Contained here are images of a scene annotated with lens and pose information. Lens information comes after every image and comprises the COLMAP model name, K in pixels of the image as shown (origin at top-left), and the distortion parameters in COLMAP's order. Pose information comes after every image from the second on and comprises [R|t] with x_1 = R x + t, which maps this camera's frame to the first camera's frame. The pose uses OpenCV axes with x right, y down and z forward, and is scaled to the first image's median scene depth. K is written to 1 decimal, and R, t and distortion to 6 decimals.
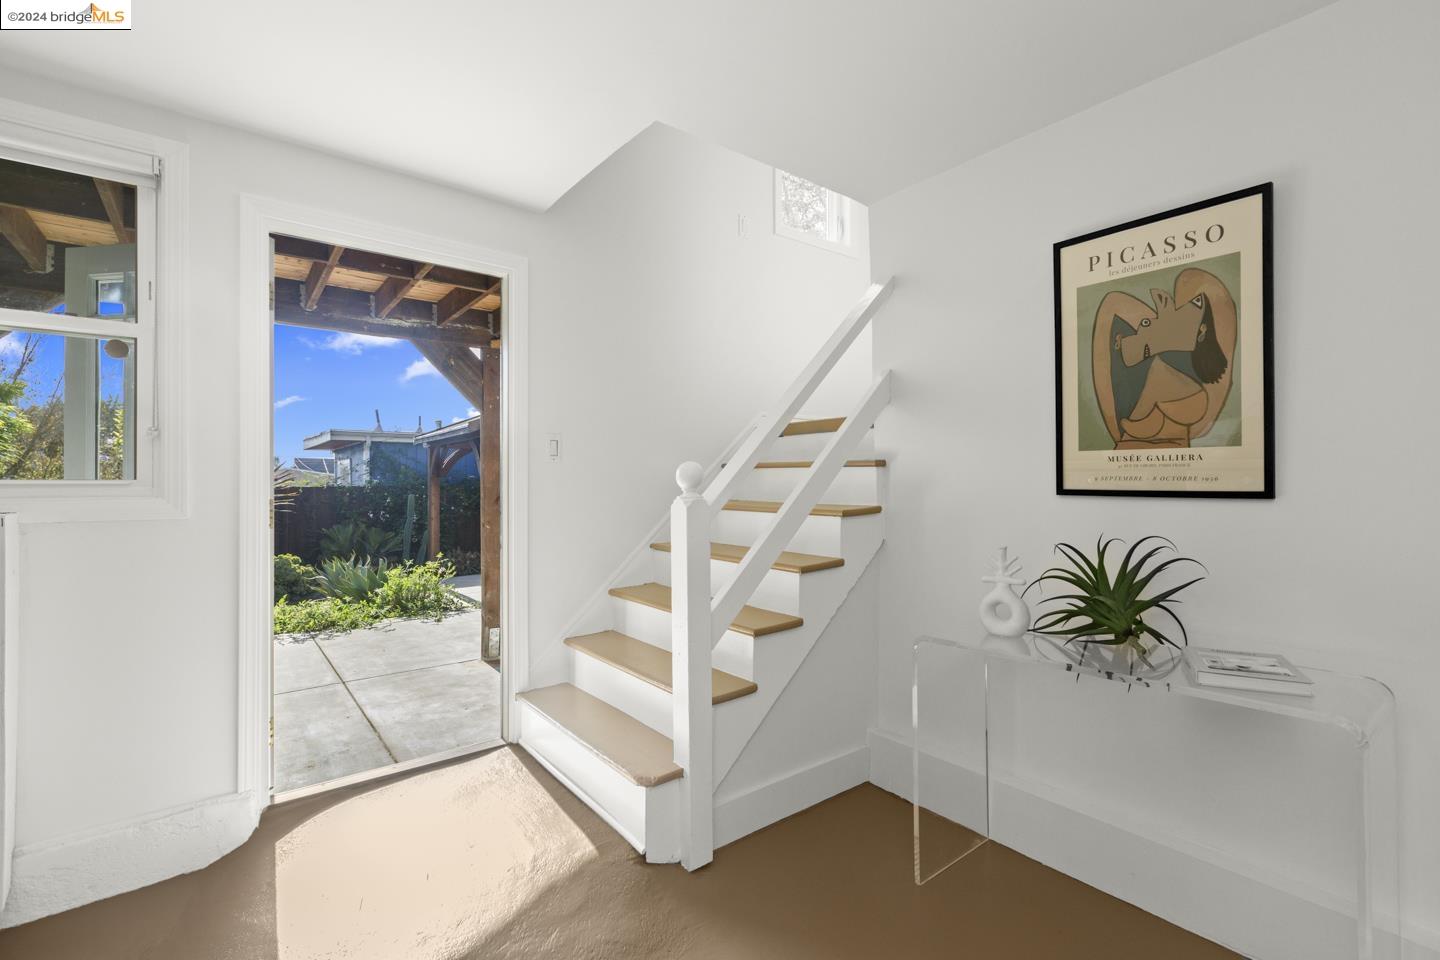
lens RADIAL K [[644.3, 0, 731.8], [0, 644.3, 483.1], [0, 0, 1]] dist [-0.001183, -0.000509]
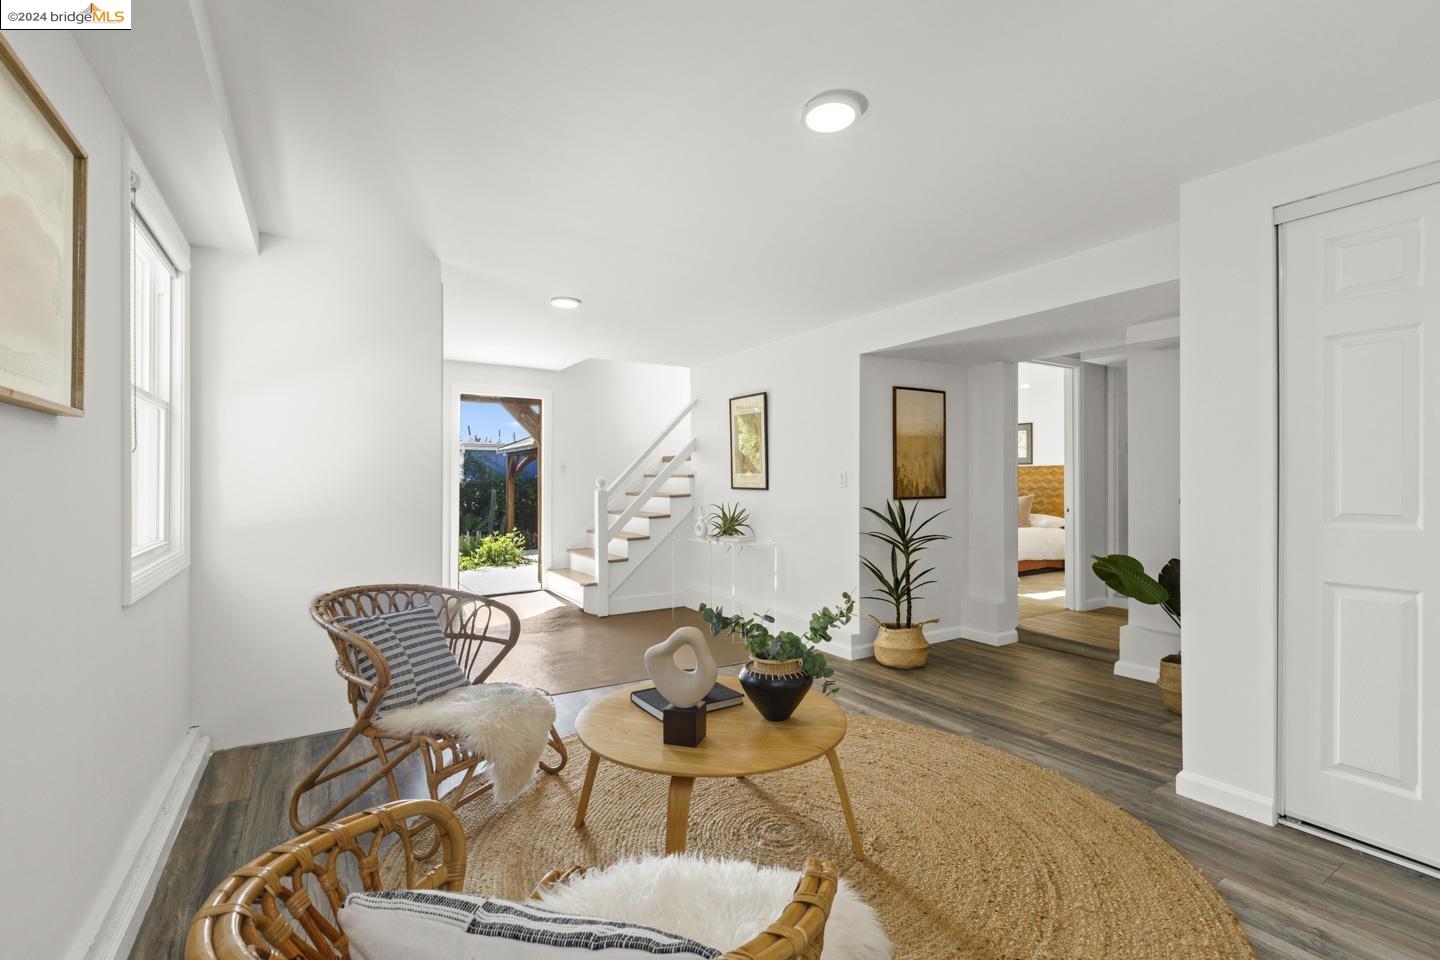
lens RADIAL K [[644.3, 0, 727.6], [0, 644.3, 474.7], [0, 0, 1]] dist [-0.001183, -0.000509]
pose [[0.994573, -0.002316, -0.104011, 0.244791], [0.001734, 0.999982, -0.005686, -0.008573], [0.104023, 0.005475, 0.994560, -0.551710]]
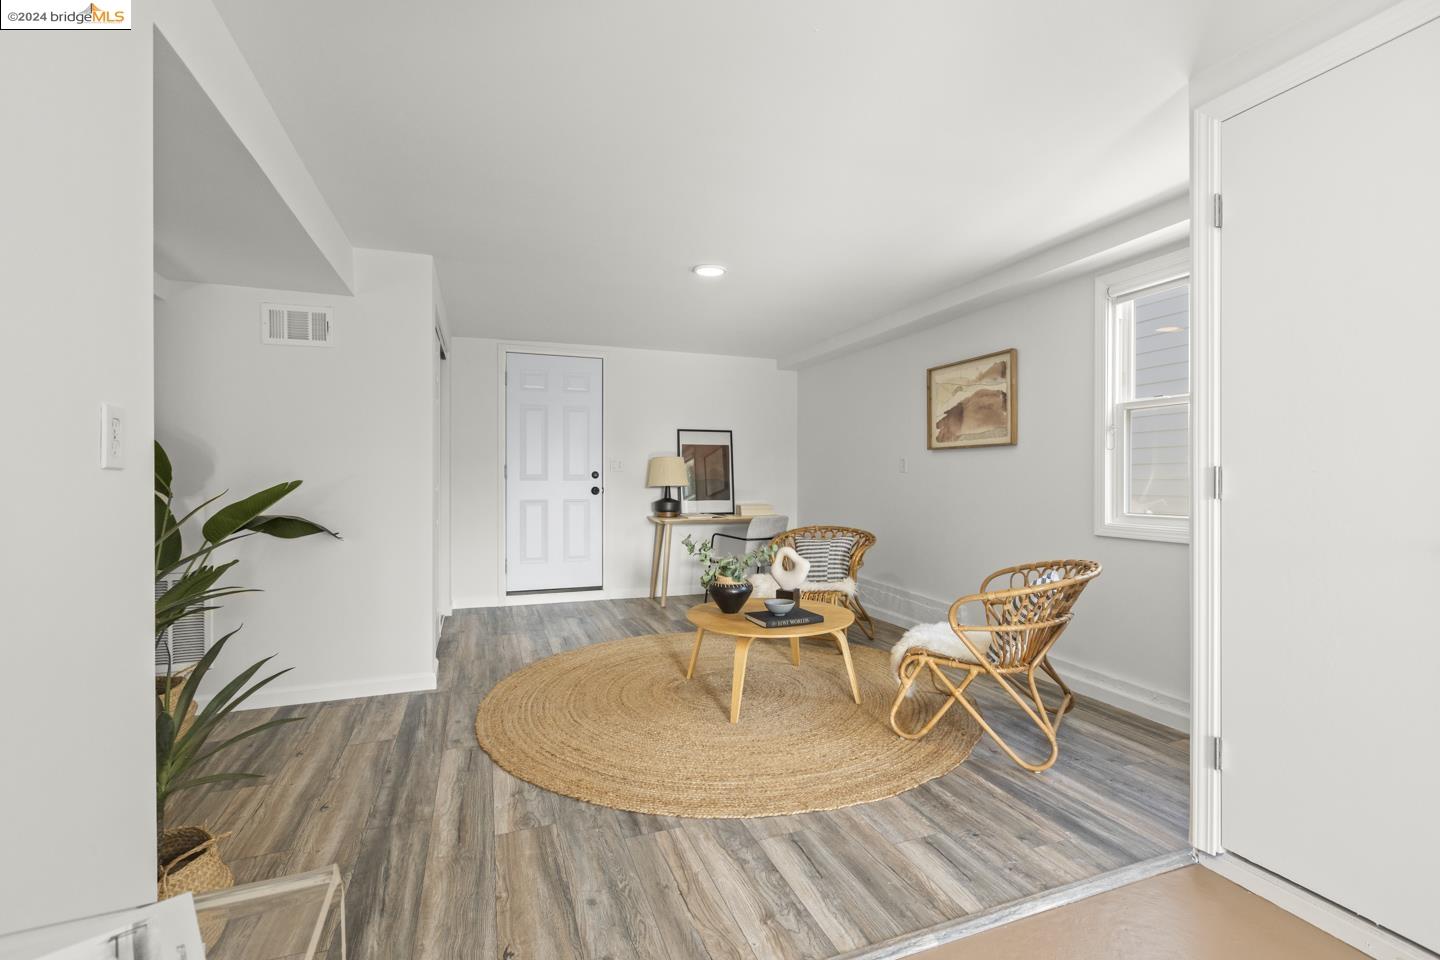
lens RADIAL K [[644.3, 0, 723.5], [0, 644.3, 481.2], [0, 0, 1]] dist [-0.001183, -0.000509]
pose [[-0.951291, -0.002378, 0.308285, 0.082908], [-0.001692, 0.999995, 0.002493, 0.002814], [-0.308290, 0.001850, -0.951291, 0.255621]]
